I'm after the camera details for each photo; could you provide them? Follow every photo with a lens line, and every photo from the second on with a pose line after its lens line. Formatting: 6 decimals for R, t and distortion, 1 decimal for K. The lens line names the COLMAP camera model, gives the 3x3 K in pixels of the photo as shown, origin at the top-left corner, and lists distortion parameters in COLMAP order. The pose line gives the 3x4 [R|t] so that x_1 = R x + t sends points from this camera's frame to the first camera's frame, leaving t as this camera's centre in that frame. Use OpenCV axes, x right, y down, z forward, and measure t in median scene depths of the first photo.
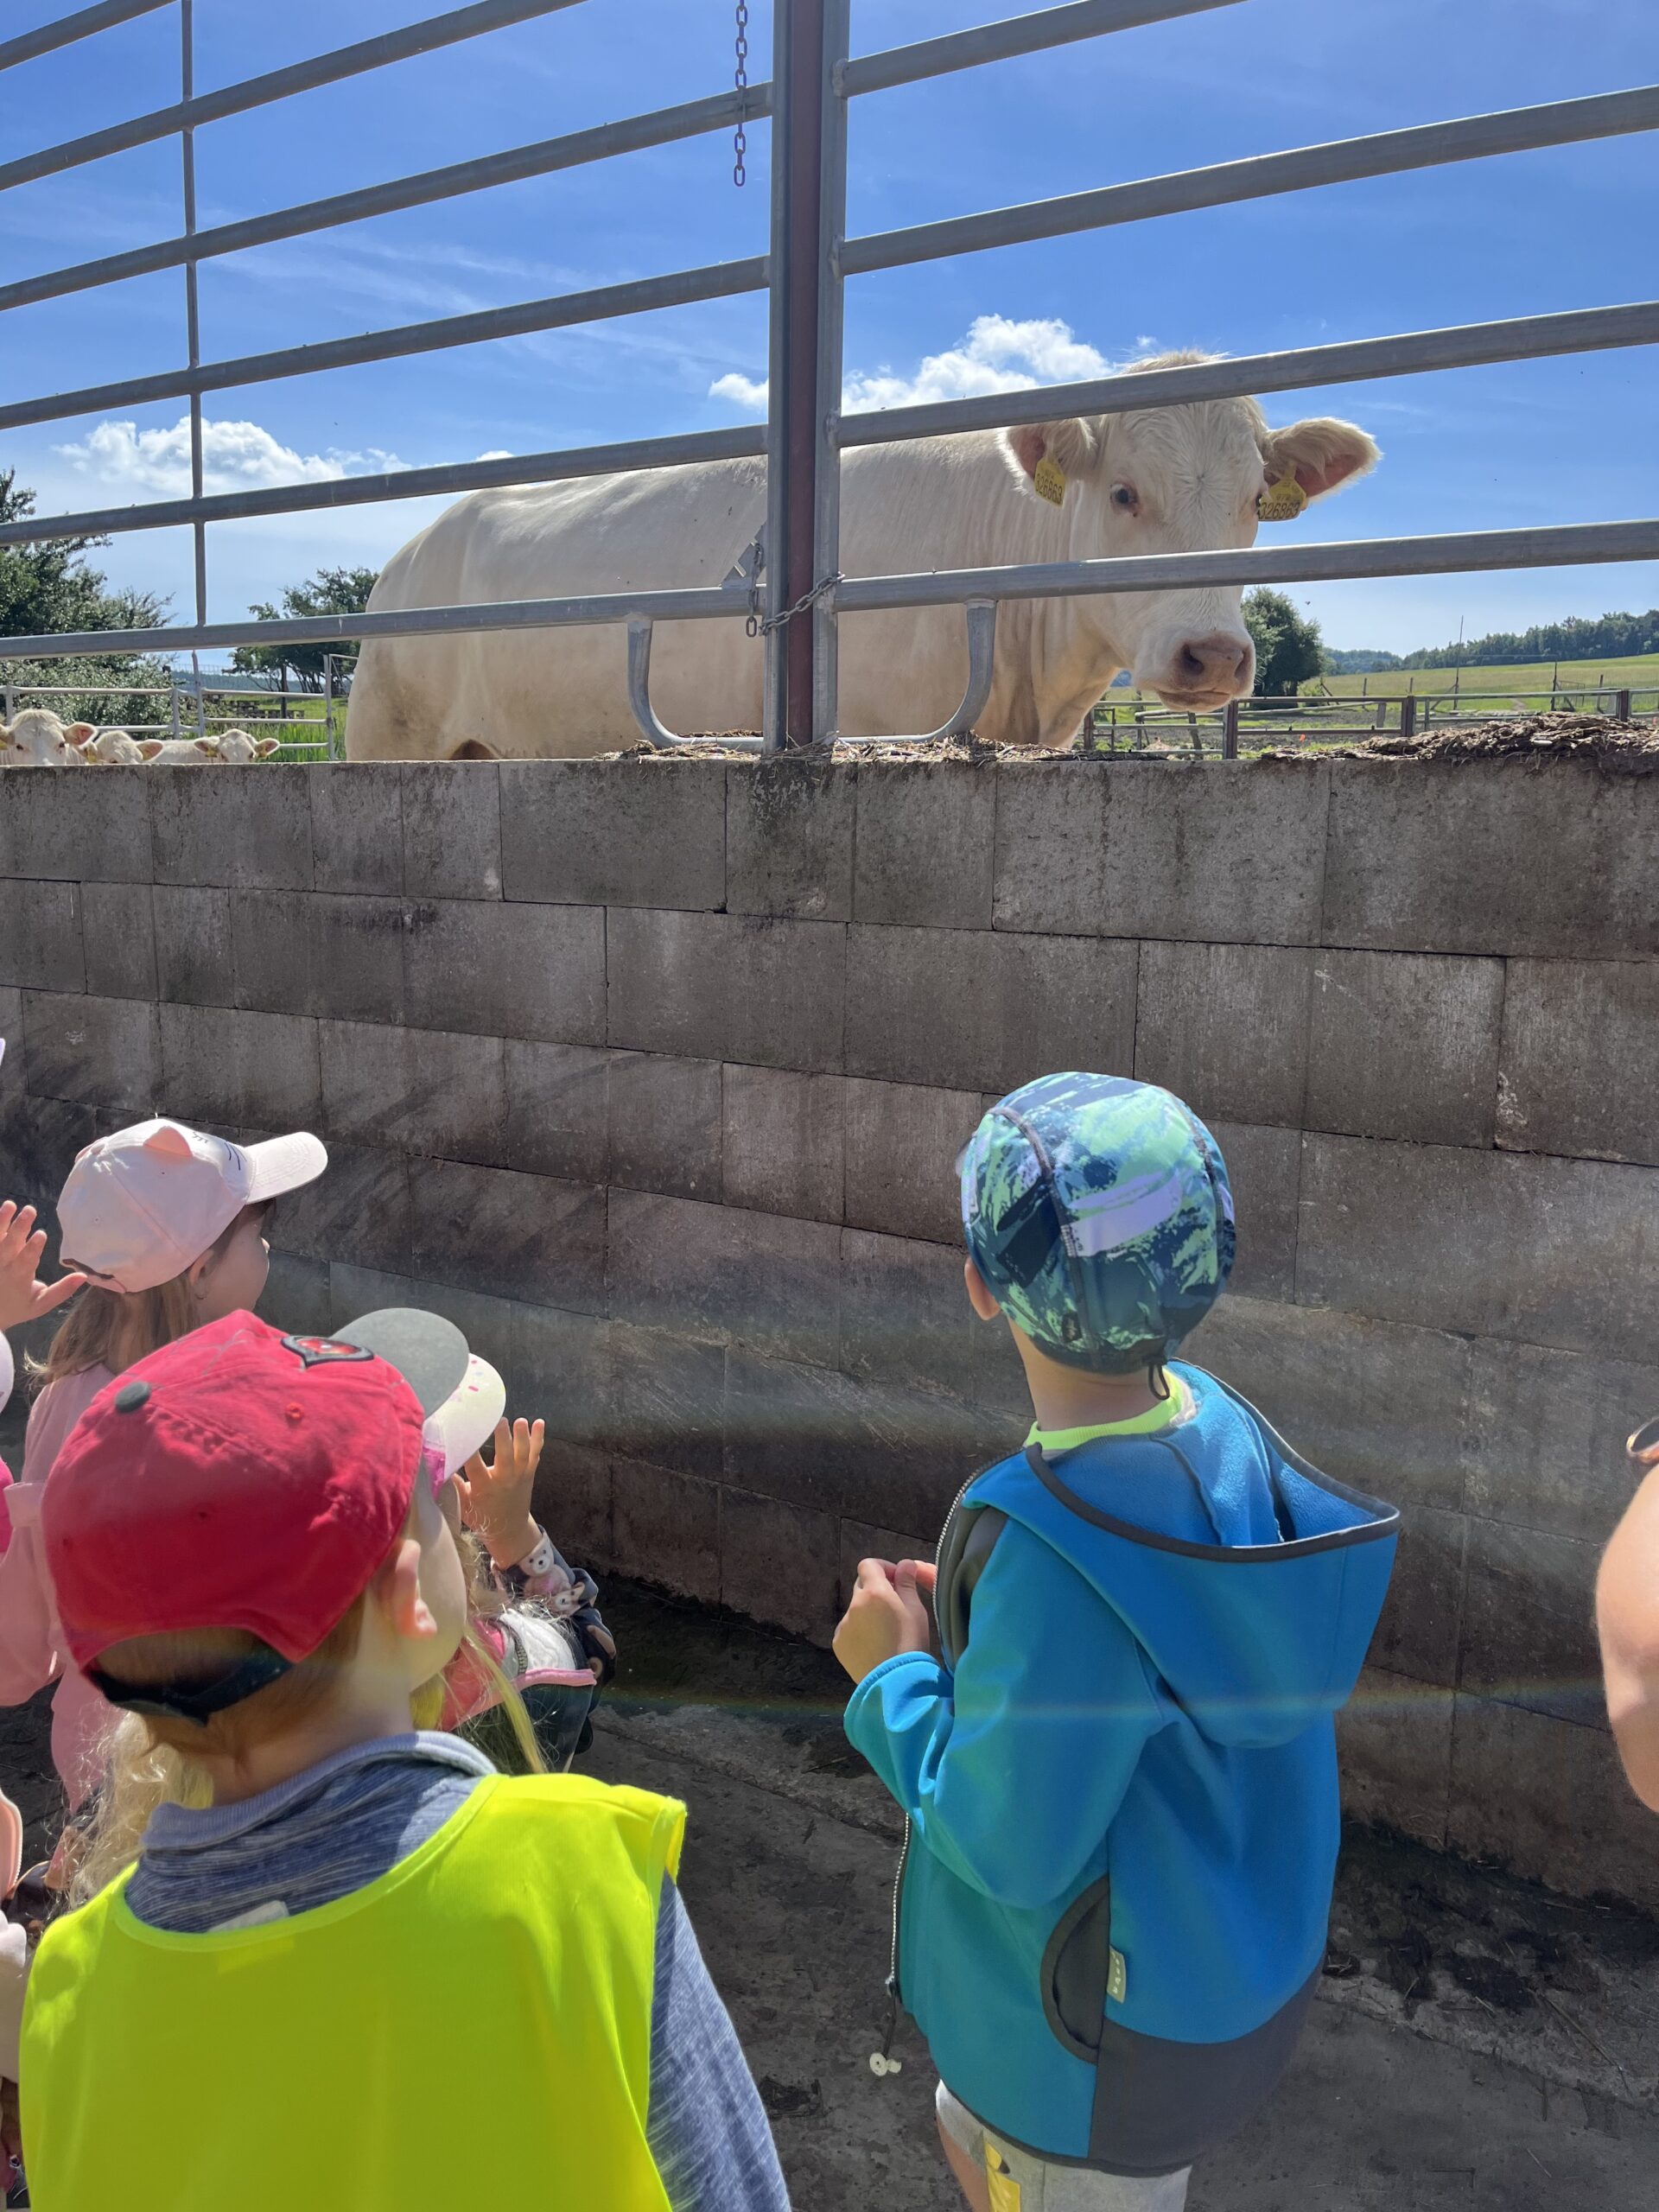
lens RADIAL K [[1669.3, 0, 843.6], [0, 1669.3, 1087.4], [0, 0, 1]] dist [0.065436, -0.087332]
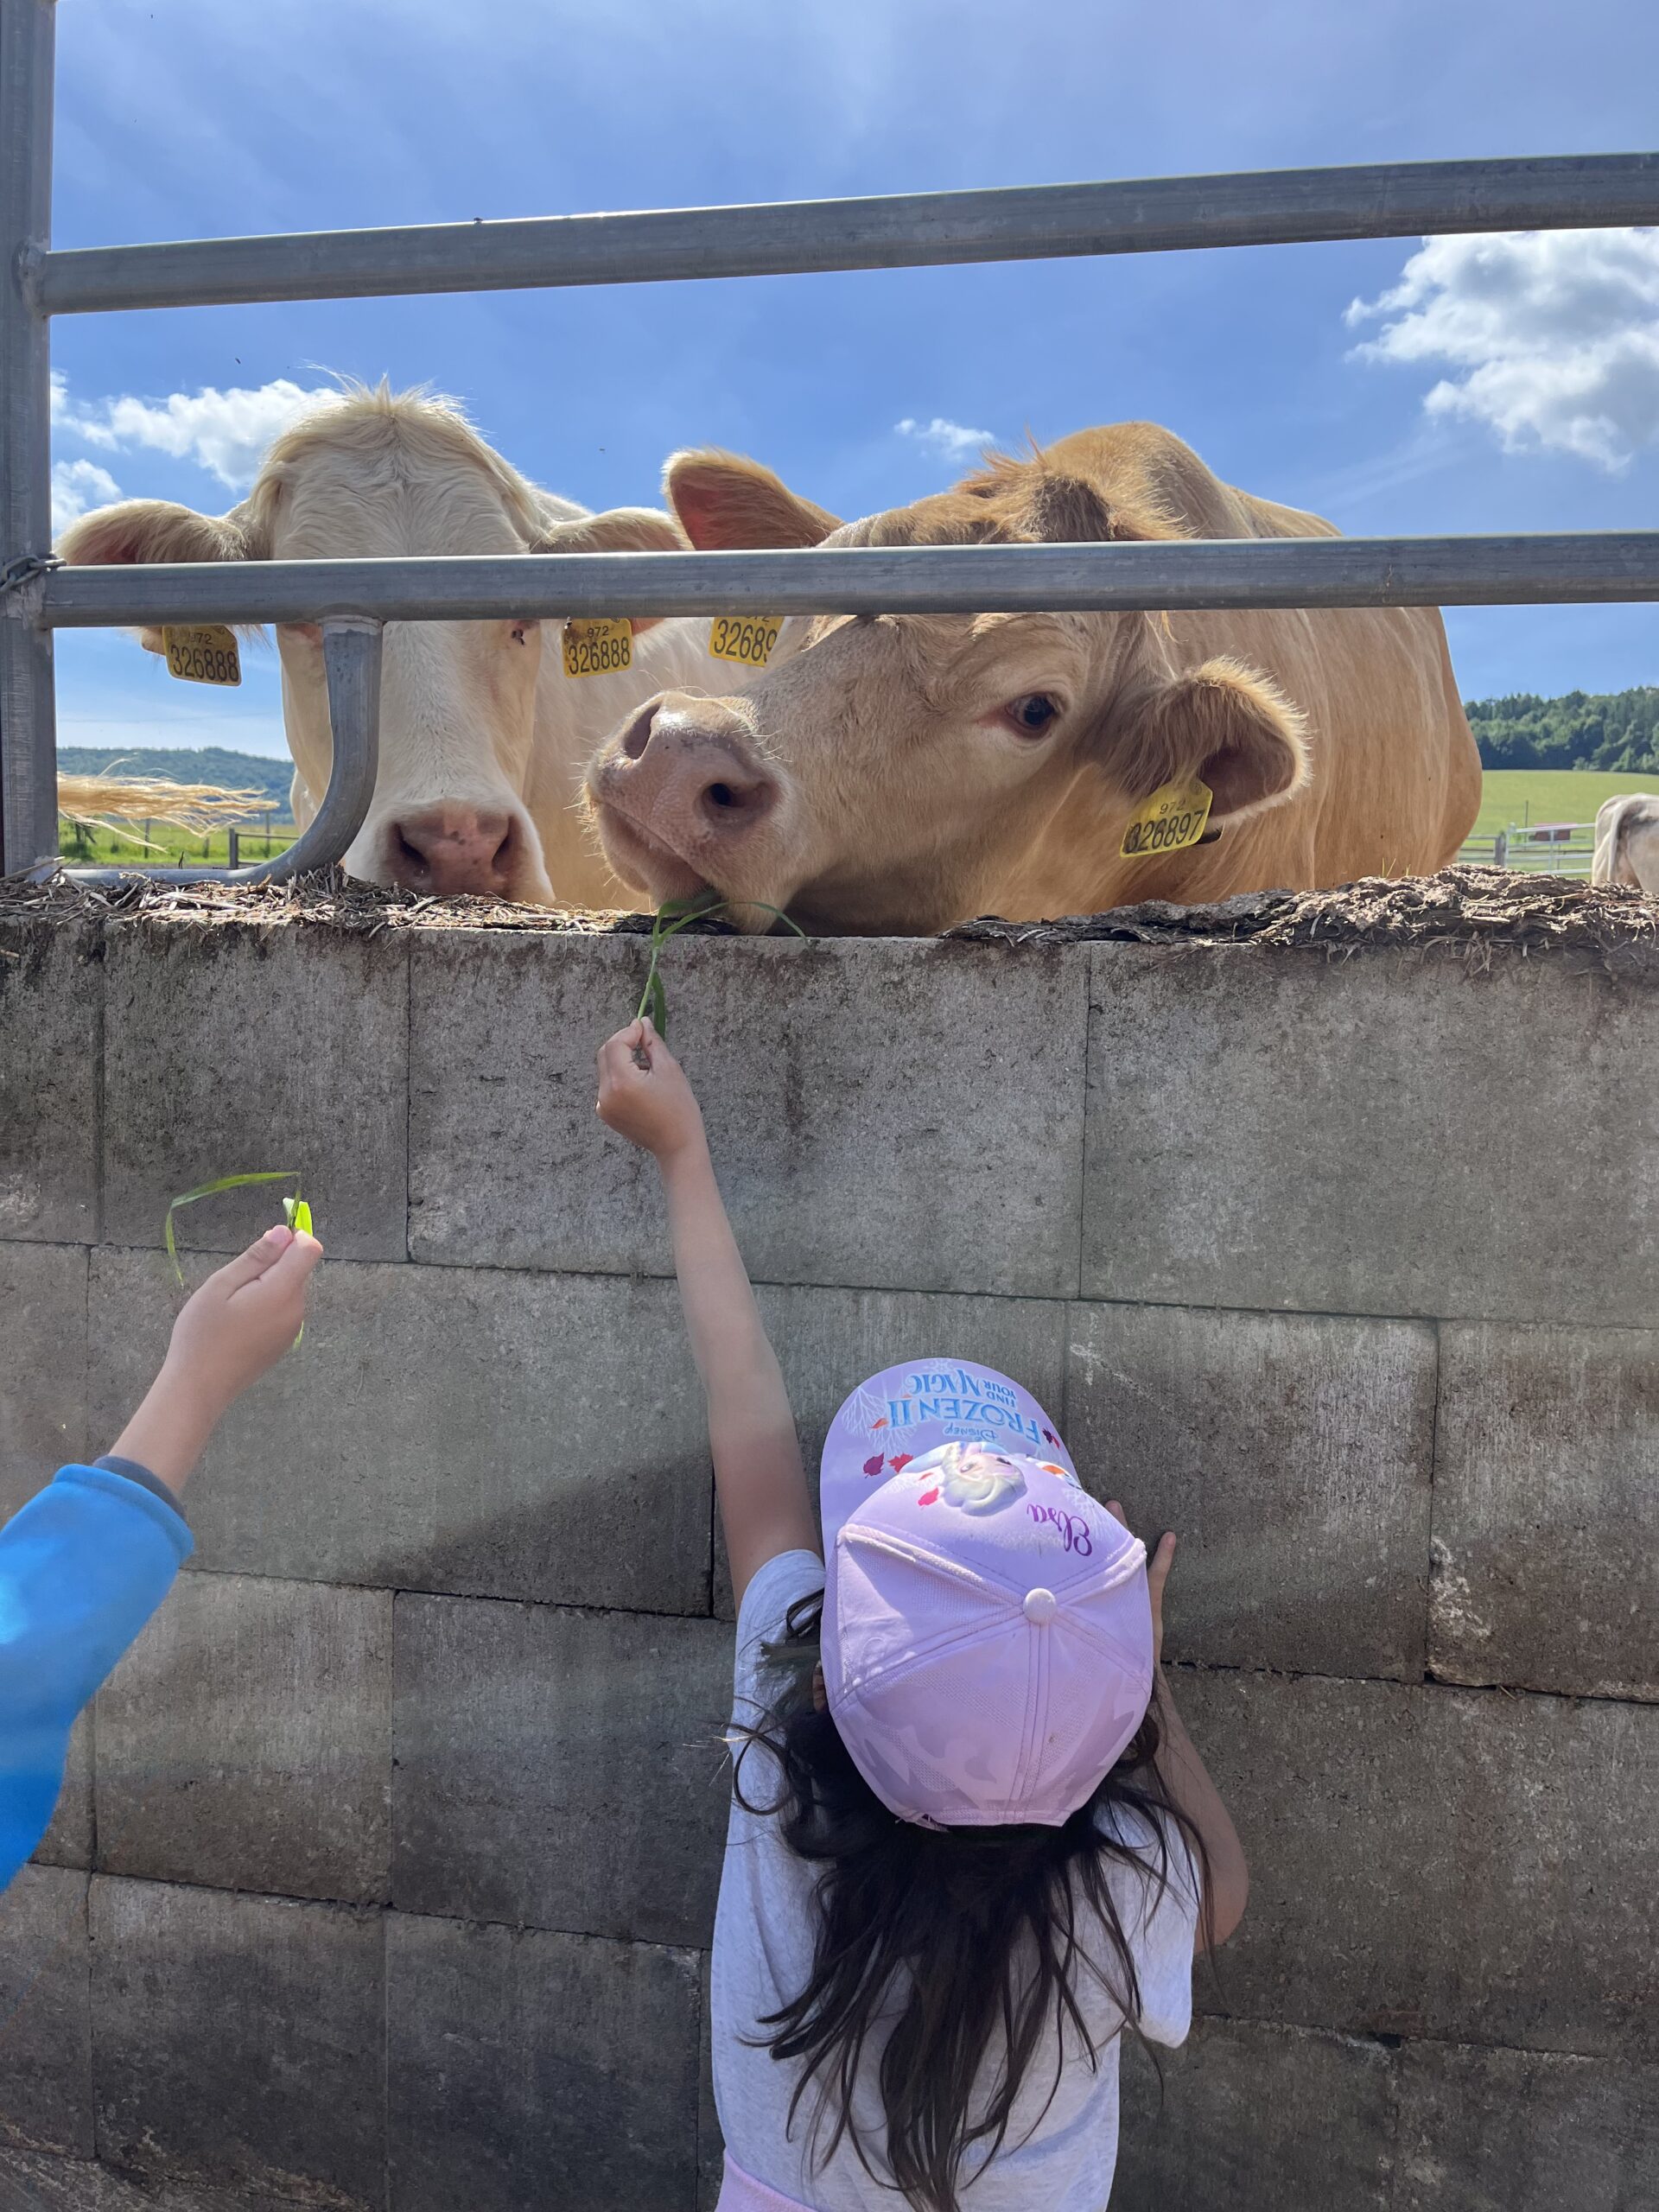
lens RADIAL K [[1669.3, 0, 774.0], [0, 1669.3, 1069.6], [0, 0, 1]] dist [0.065436, -0.087332]
pose [[0.927409, -0.023492, 0.373312, 0.005412], [0.054186, 0.995936, -0.071941, -0.106563], [-0.370104, 0.086947, 0.924912, 0.482338]]
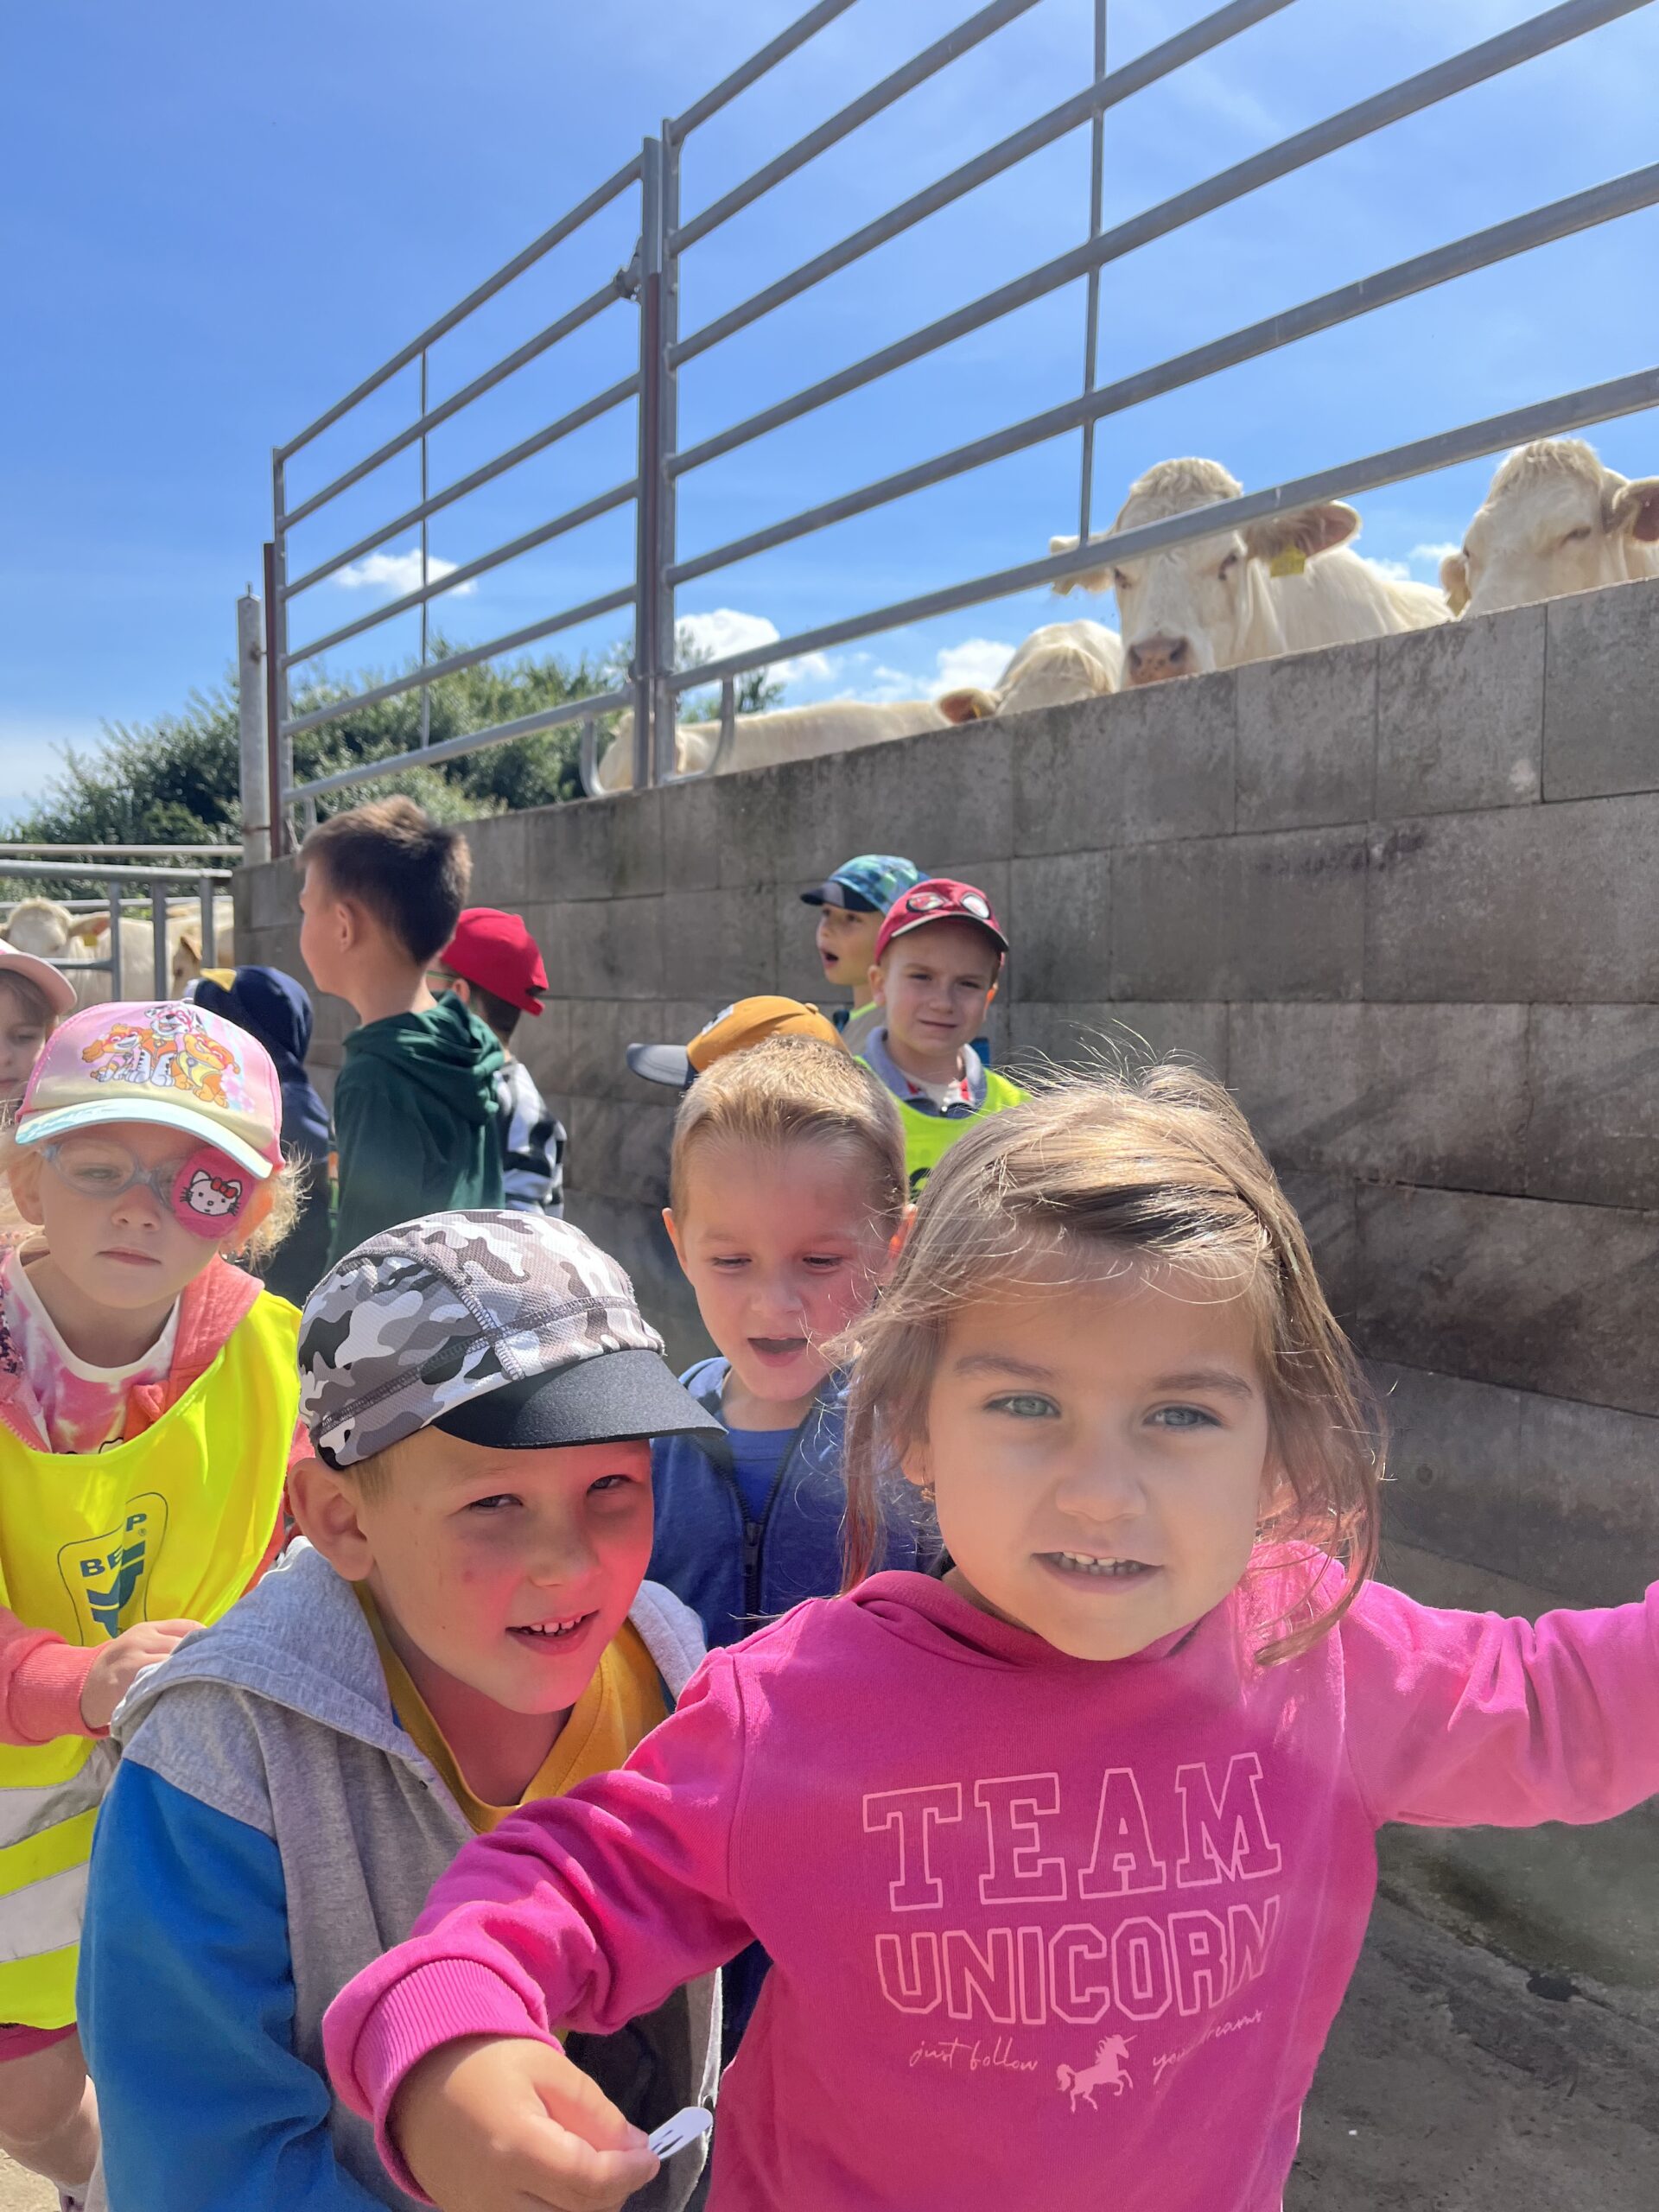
lens RADIAL K [[1669.3, 0, 839.0], [0, 1669.3, 1111.3], [0, 0, 1]] dist [0.065436, -0.087332]
pose [[0.925859, 0.013428, -0.377631, -0.243753], [-0.047935, 0.995468, -0.082128, 0.102086], [0.374817, 0.094140, 0.922307, 0.305797]]
